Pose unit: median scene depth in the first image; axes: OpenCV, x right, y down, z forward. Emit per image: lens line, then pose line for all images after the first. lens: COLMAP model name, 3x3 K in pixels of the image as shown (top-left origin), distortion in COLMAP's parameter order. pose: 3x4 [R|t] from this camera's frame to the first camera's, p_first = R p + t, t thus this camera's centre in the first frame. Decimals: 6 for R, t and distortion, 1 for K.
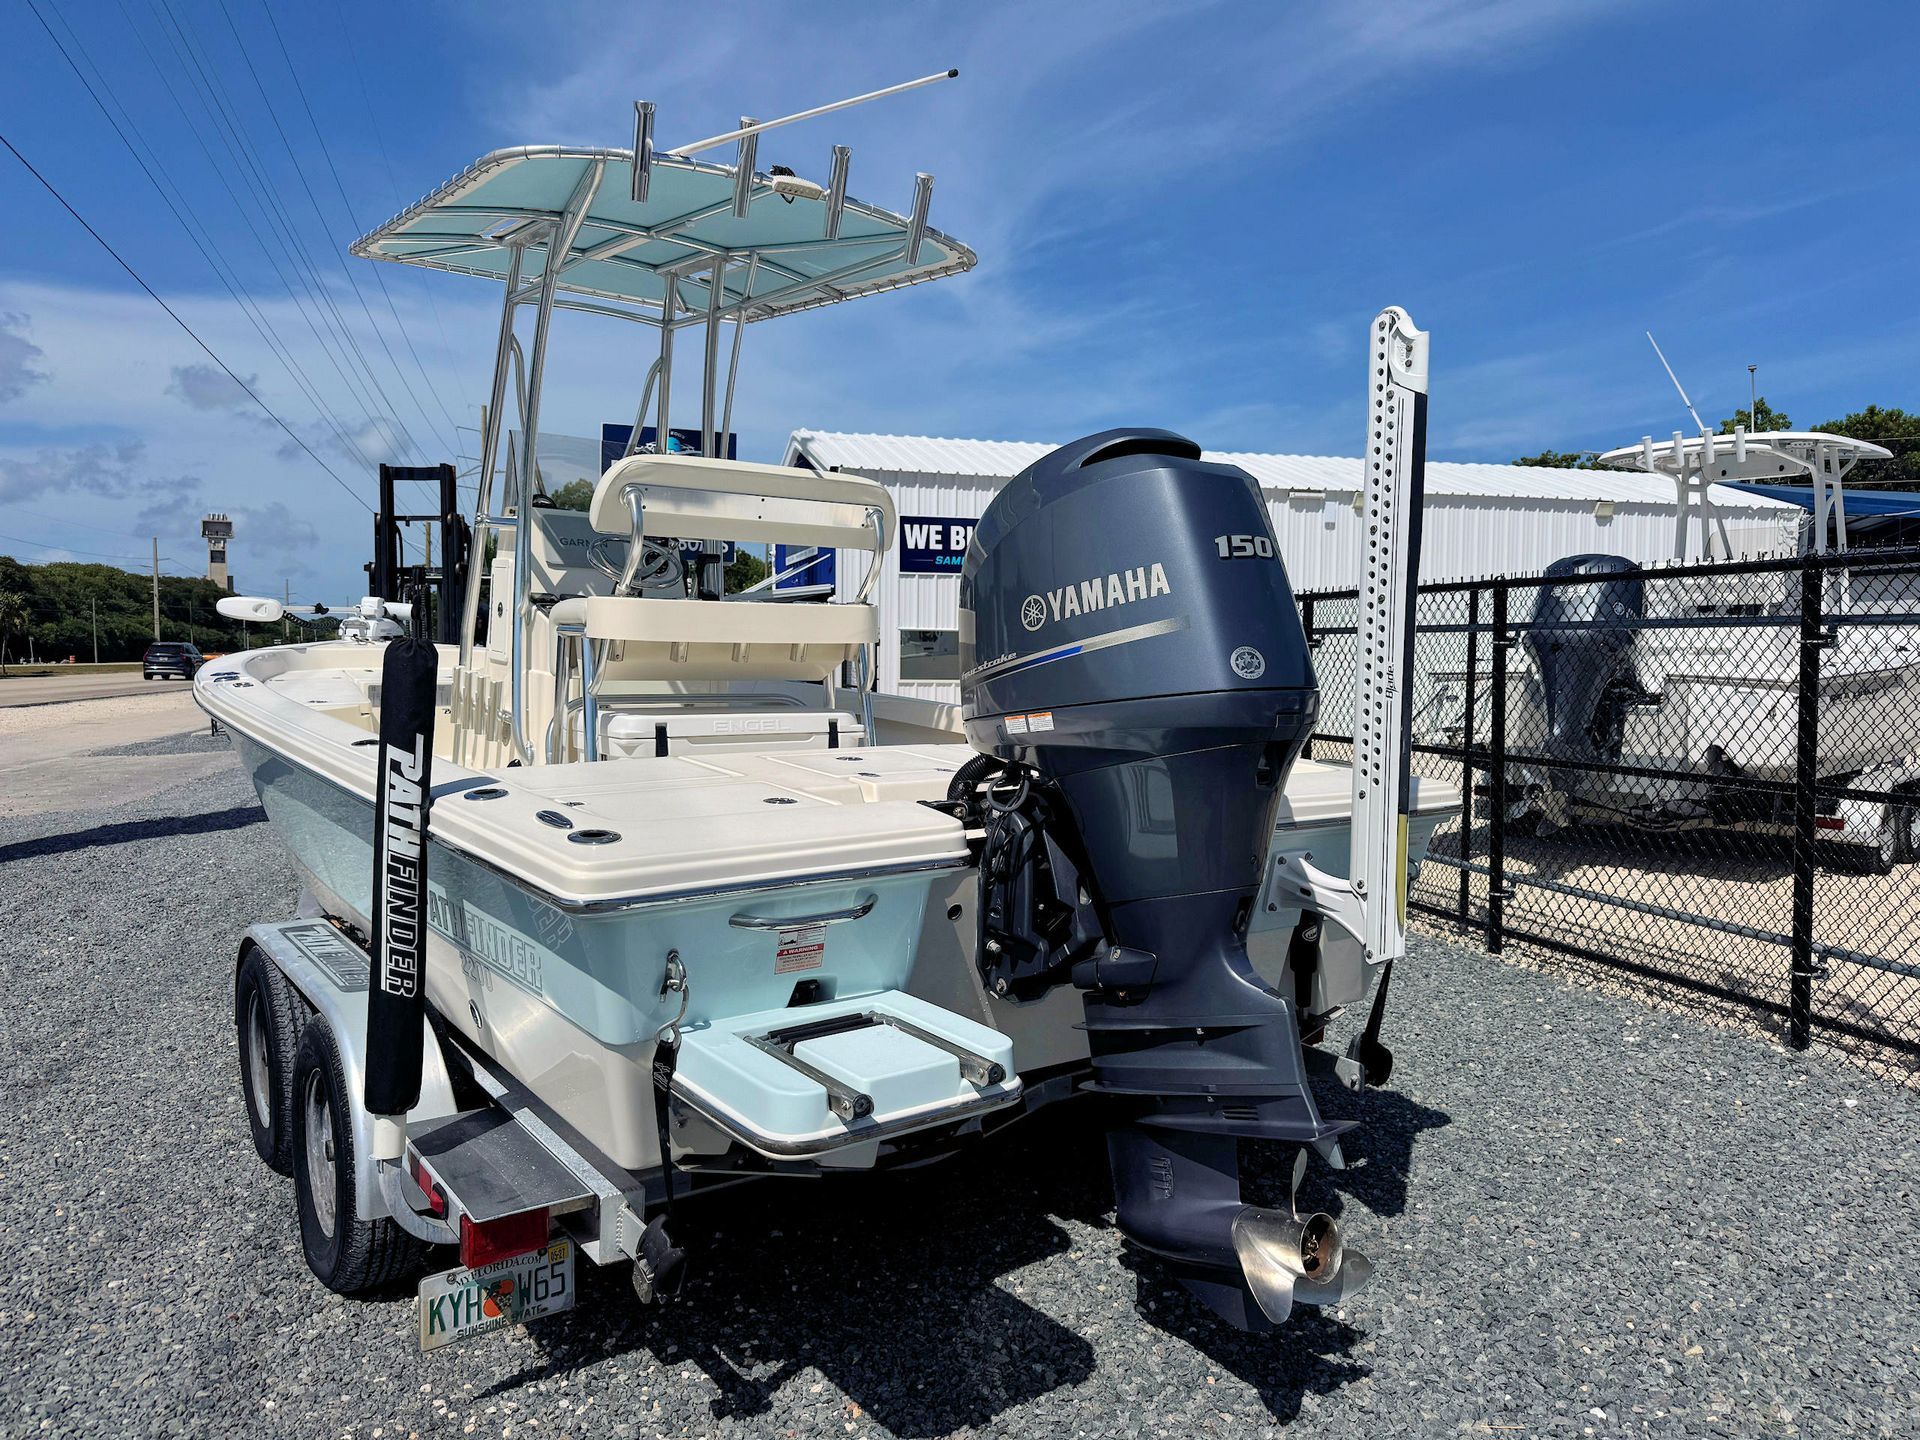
lens RADIAL K [[1363.9, 0, 974.6], [0, 1363.9, 724.2], [0, 0, 1]] dist [0.017337, -0.020322]
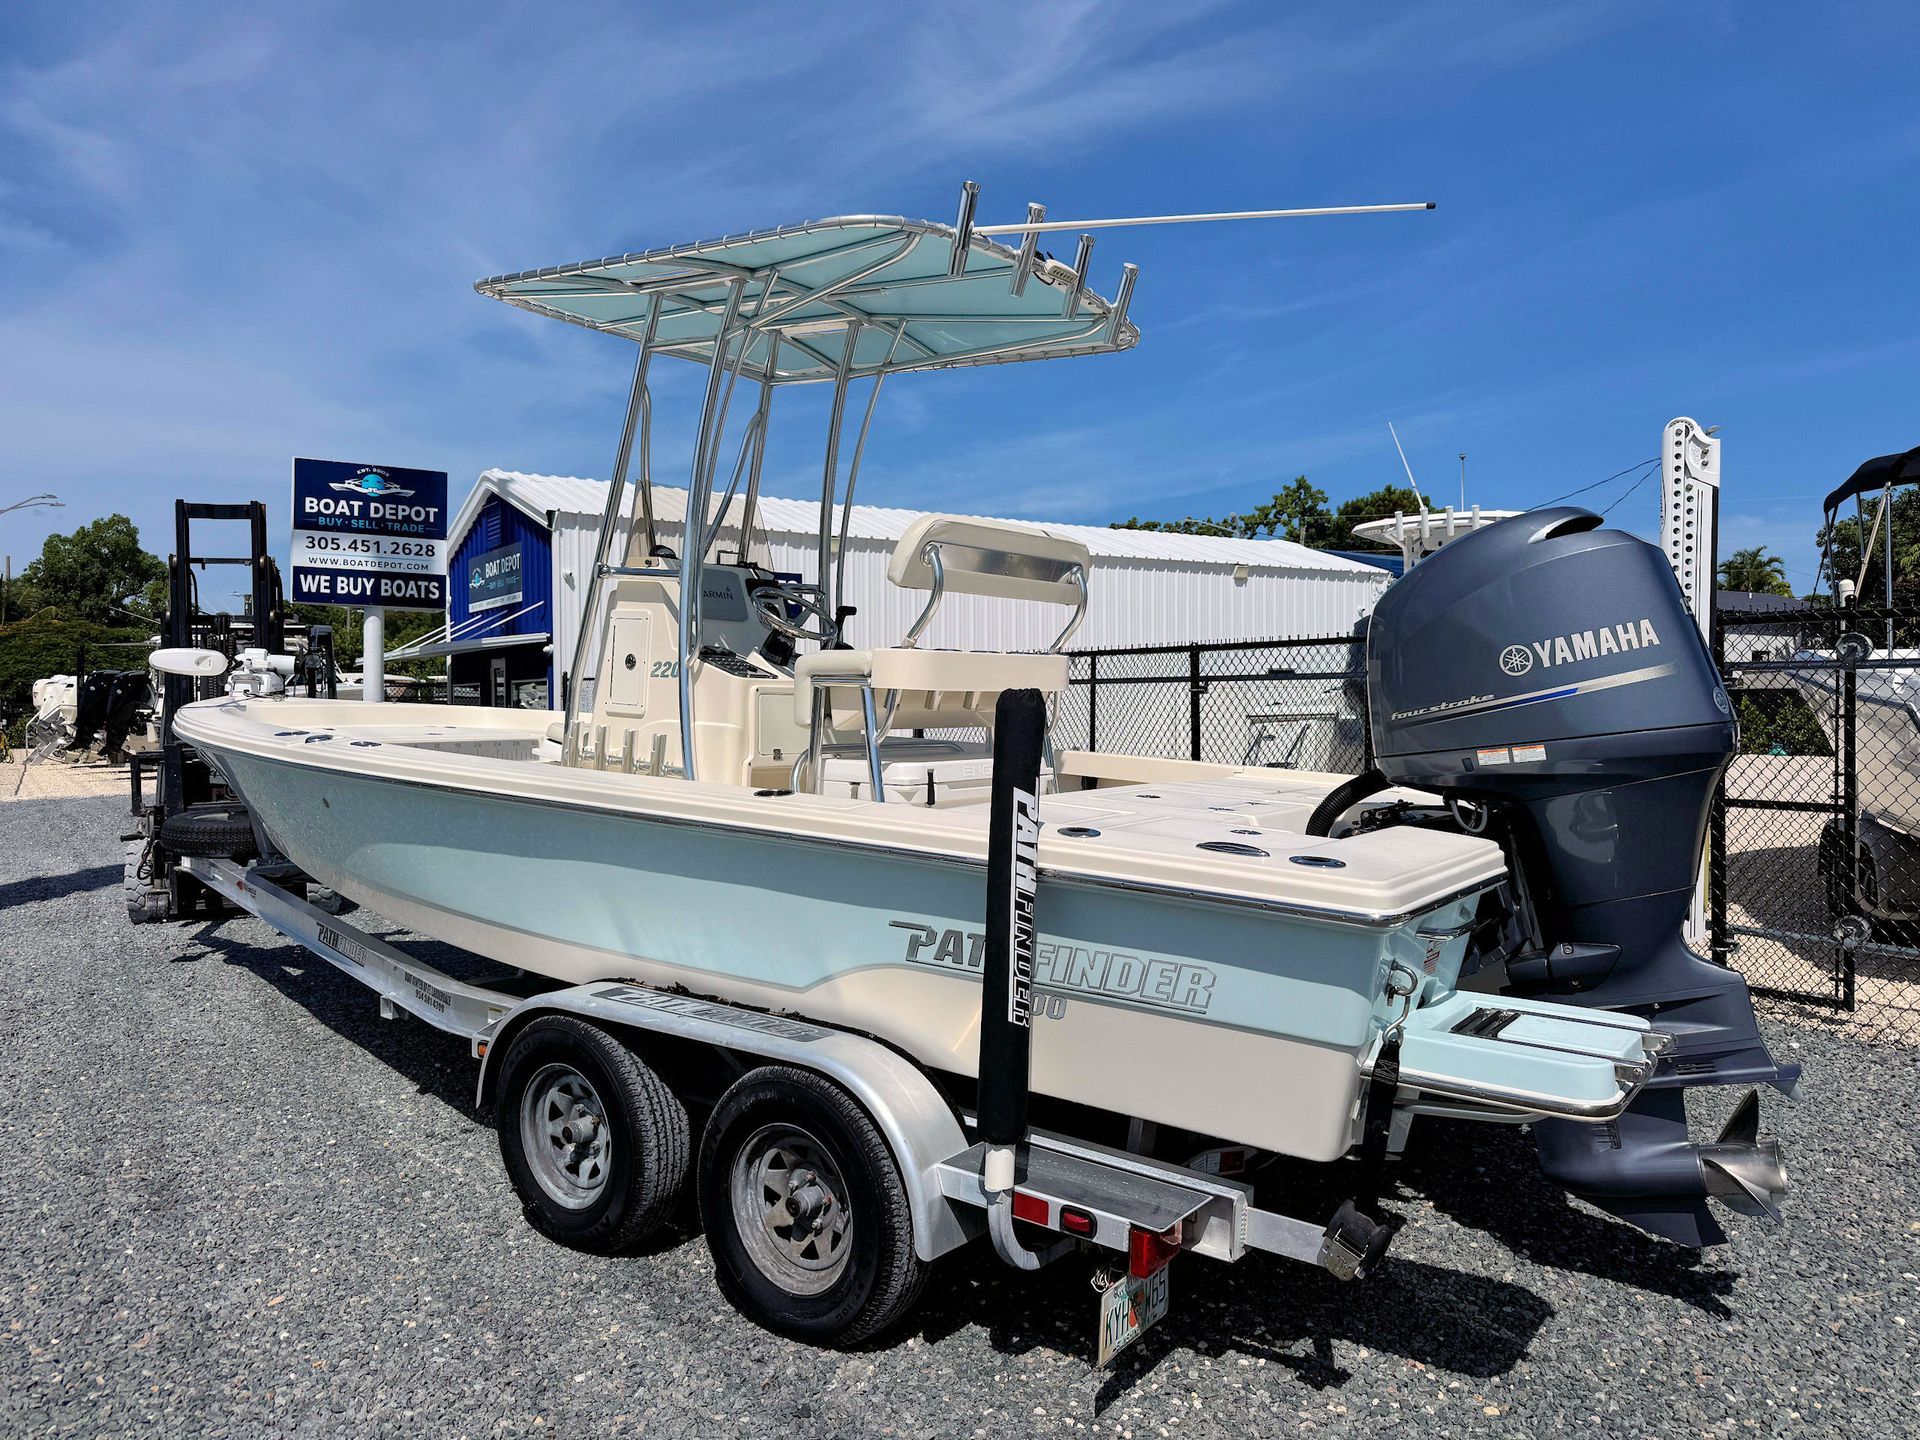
lens RADIAL K [[1363.9, 0, 981.2], [0, 1363.9, 720.0], [0, 0, 1]] dist [0.017337, -0.020322]
pose [[0.953931, -0.015410, 0.299629, -0.691042], [0.027630, 0.998948, -0.036589, 0.000787], [-0.298750, 0.043182, 0.953354, 0.005497]]
